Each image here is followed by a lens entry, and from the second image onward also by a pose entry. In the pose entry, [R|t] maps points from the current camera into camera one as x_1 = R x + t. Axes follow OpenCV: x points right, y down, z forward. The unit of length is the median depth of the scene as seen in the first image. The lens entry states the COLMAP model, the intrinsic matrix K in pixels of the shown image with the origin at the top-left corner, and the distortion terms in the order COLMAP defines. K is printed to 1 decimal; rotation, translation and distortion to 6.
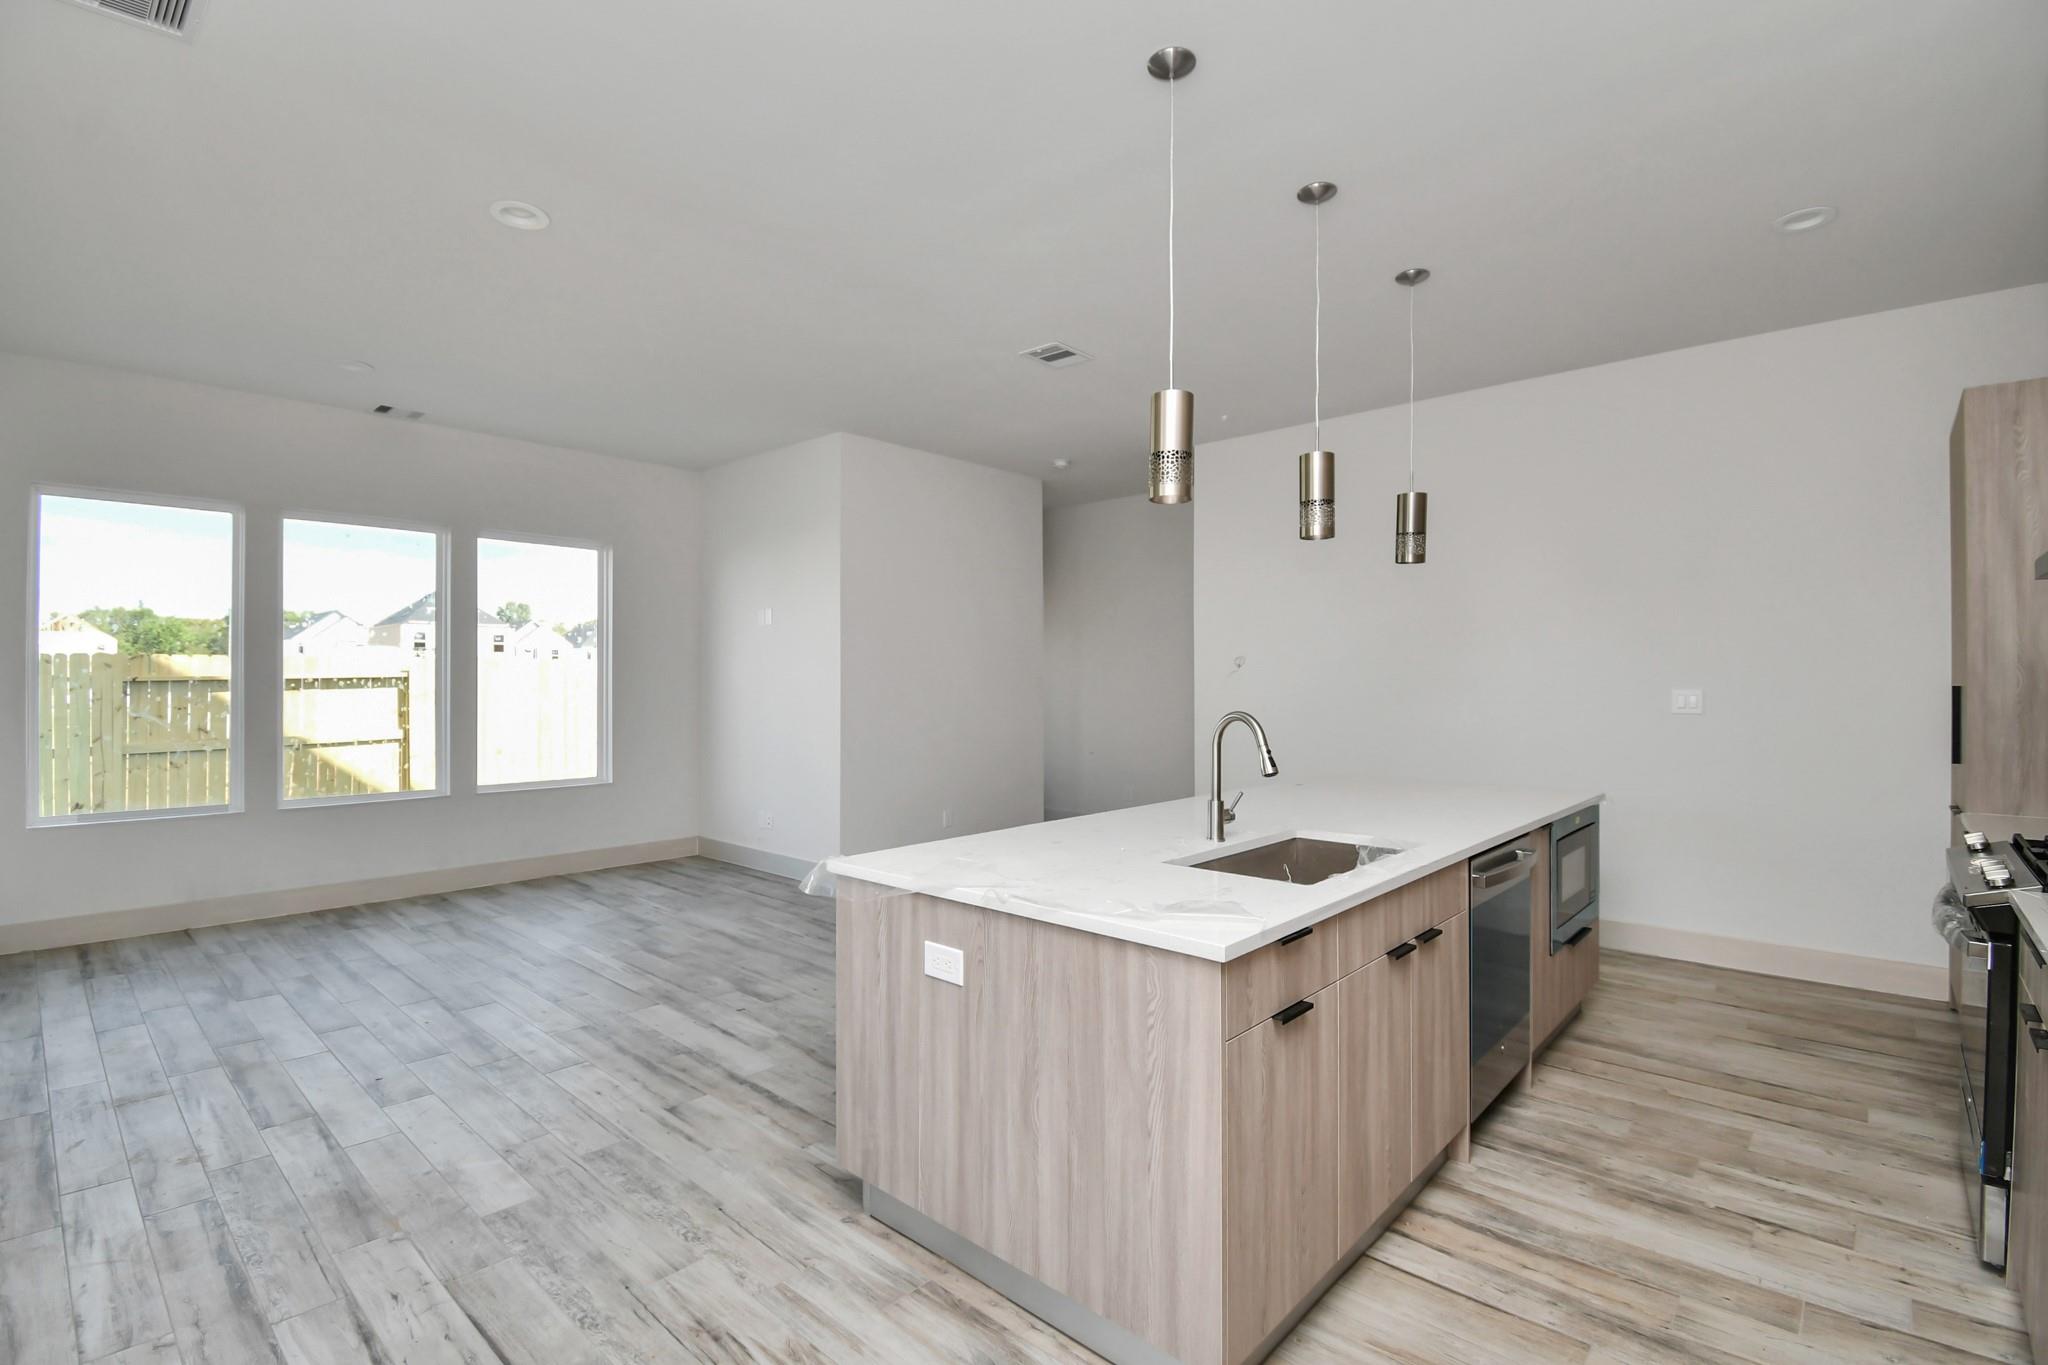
lens RADIAL K [[903.8, 0, 1052.0], [0, 903.8, 686.0], [0, 0, 1]] dist [0.000046, -0.014116]
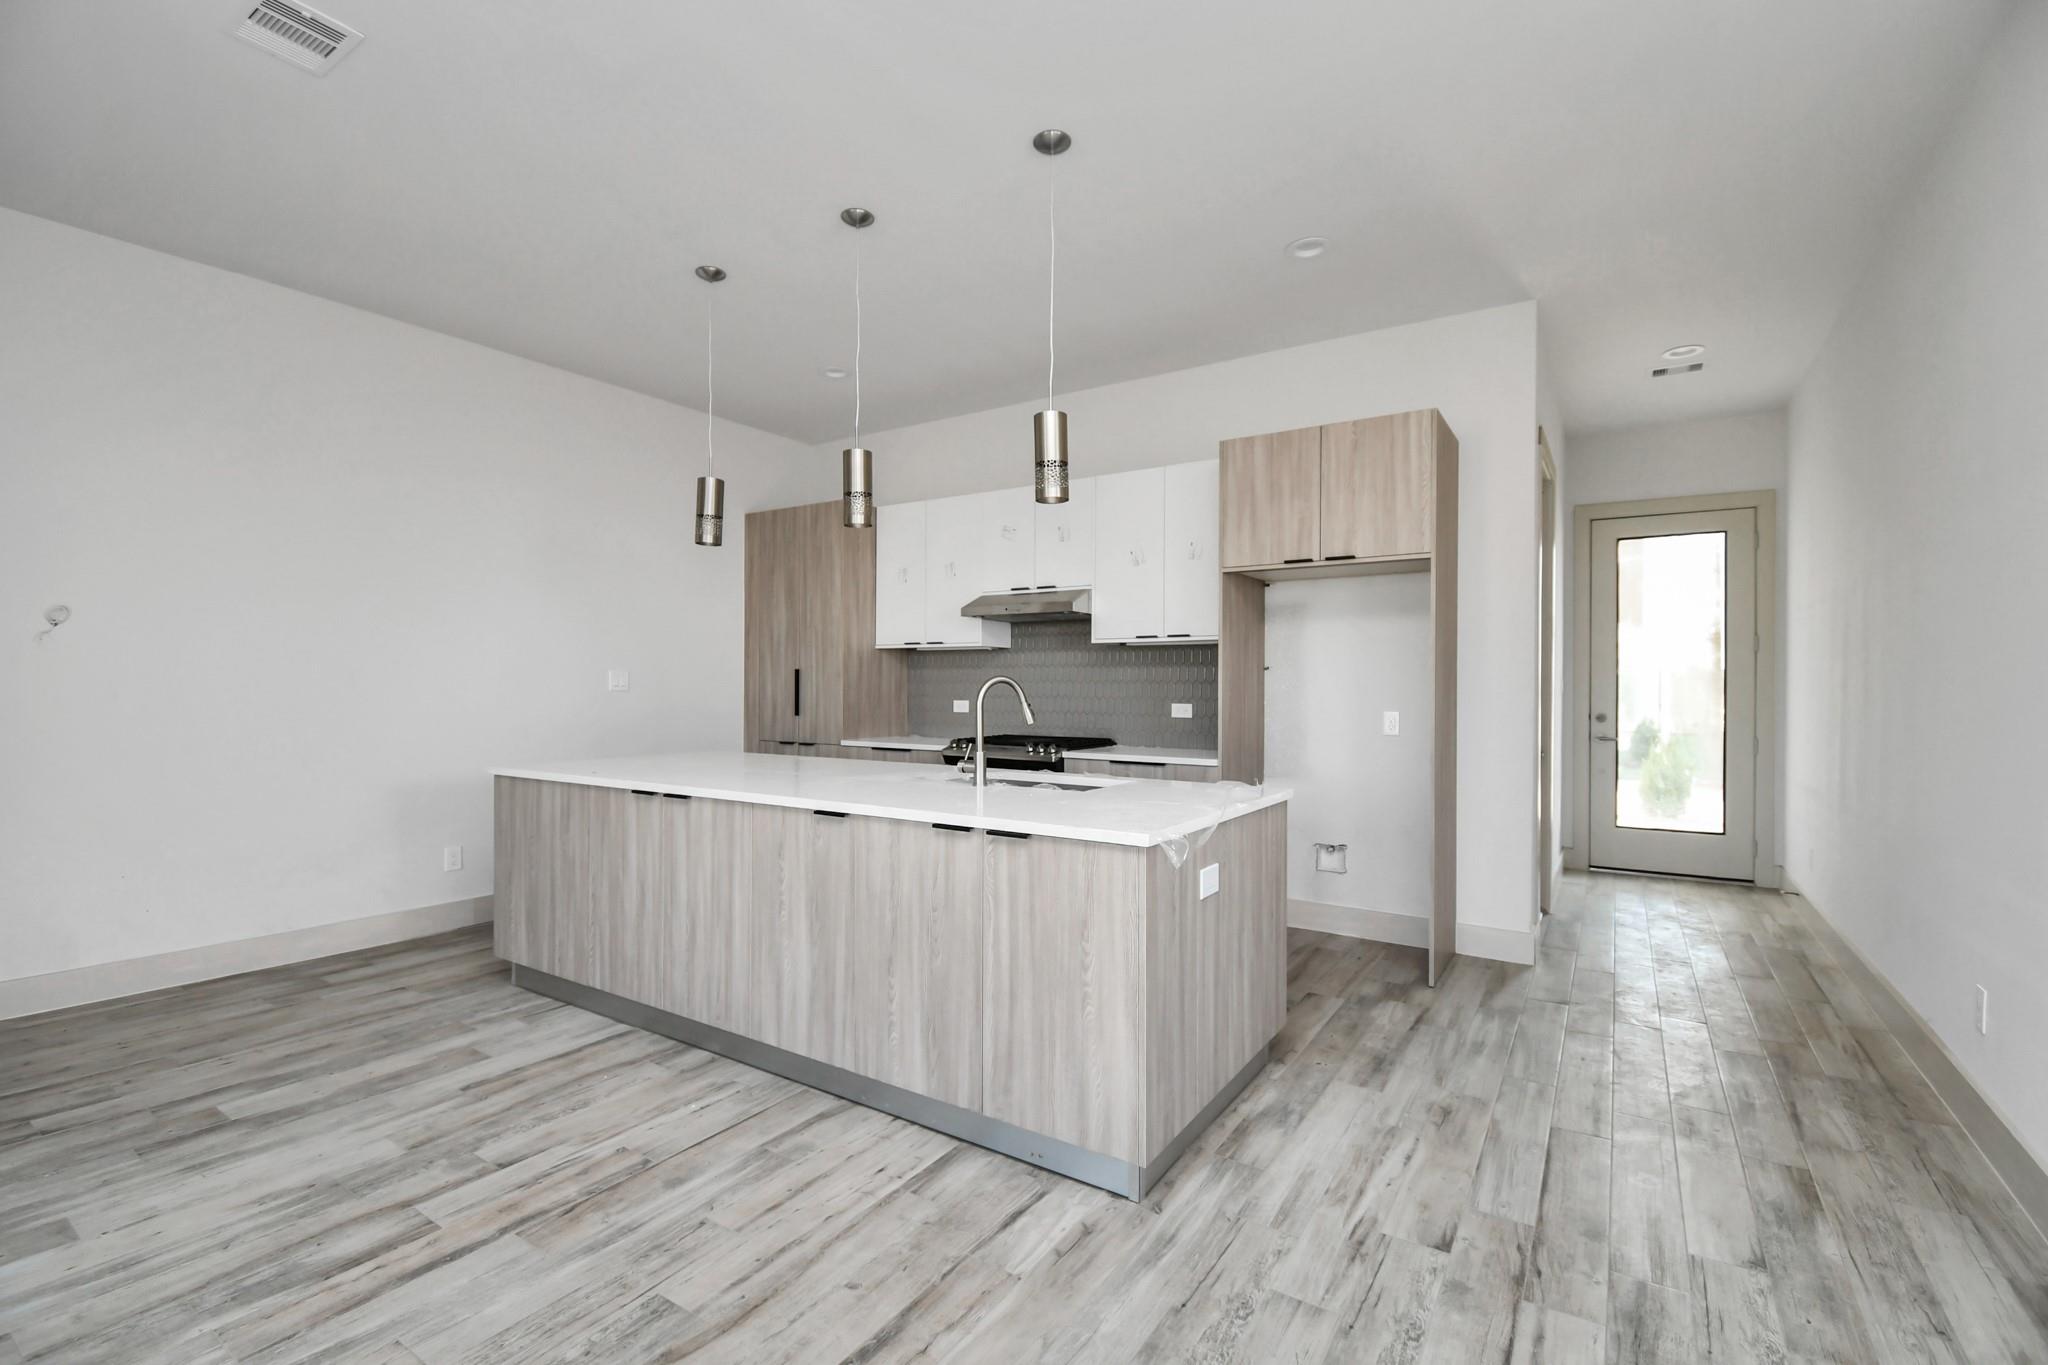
lens RADIAL K [[905.4, 0, 1014.1], [0, 905.4, 689.1], [0, 0, 1]] dist [0.017651, -0.025591]
pose [[-0.115276, -0.011900, 0.993262, -0.717167], [-0.000501, 0.999929, 0.011921, 0.021949], [-0.993333, 0.000876, -0.115274, 0.785423]]
